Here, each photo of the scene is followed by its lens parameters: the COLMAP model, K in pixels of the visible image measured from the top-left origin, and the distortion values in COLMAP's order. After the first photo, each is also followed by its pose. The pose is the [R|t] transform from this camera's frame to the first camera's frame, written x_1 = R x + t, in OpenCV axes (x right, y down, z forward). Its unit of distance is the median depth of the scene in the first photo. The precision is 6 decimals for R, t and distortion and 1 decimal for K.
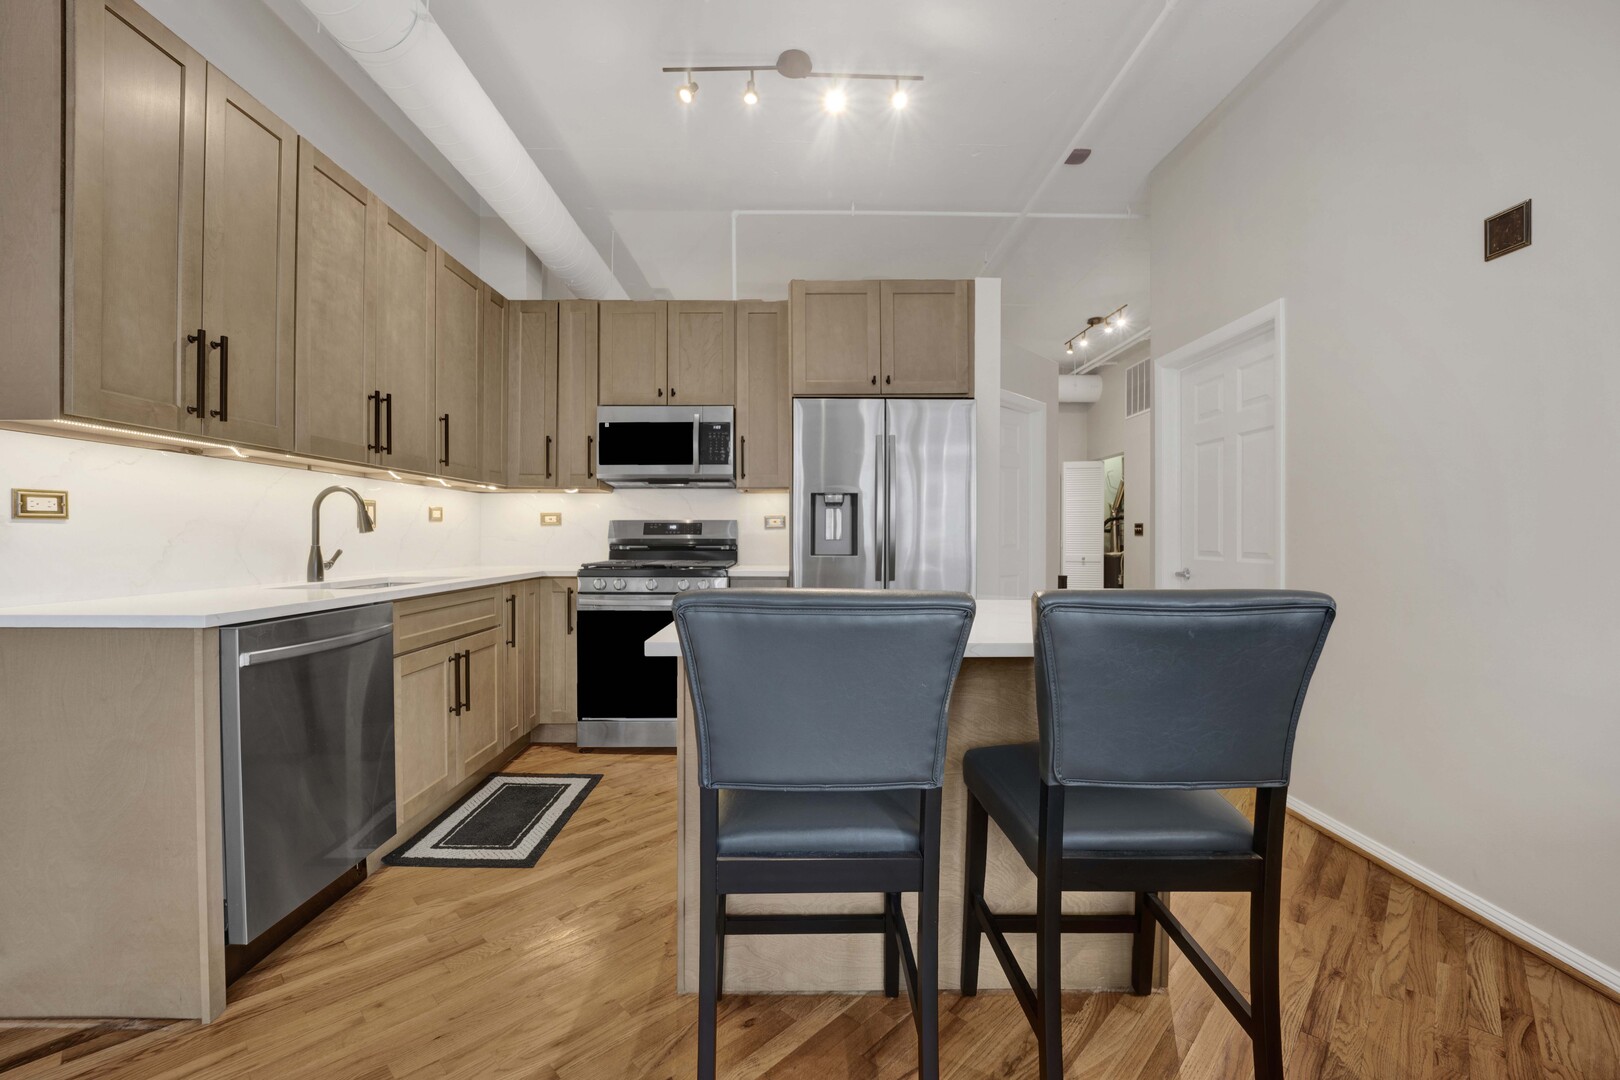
lens RADIAL K [[667.4, 0, 801.7], [0, 667.4, 542.7], [0, 0, 1]] dist [-0.023826, 0.000144]
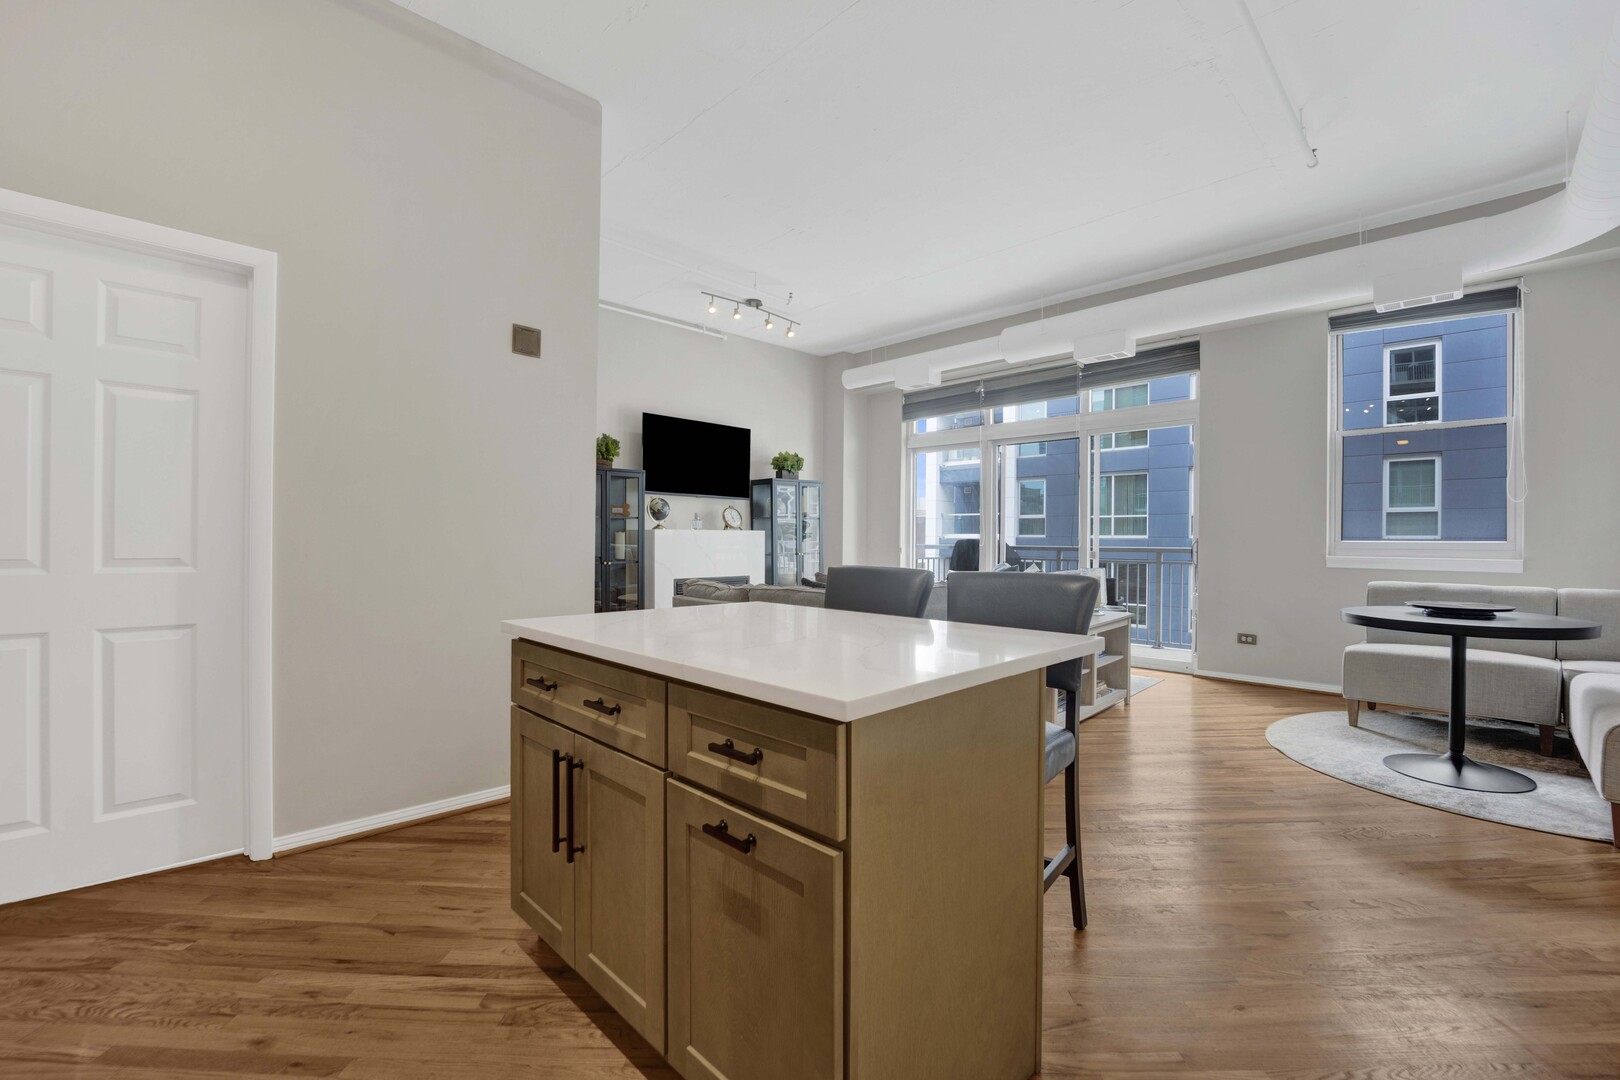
lens RADIAL K [[667.4, 0, 815.5], [0, 667.4, 538.1], [0, 0, 1]] dist [-0.023826, 0.000144]
pose [[-0.695554, -0.008413, 0.718425, -0.303264], [-0.006315, 0.999964, 0.005597, -0.013696], [-0.718446, -0.000644, -0.695582, 0.905312]]
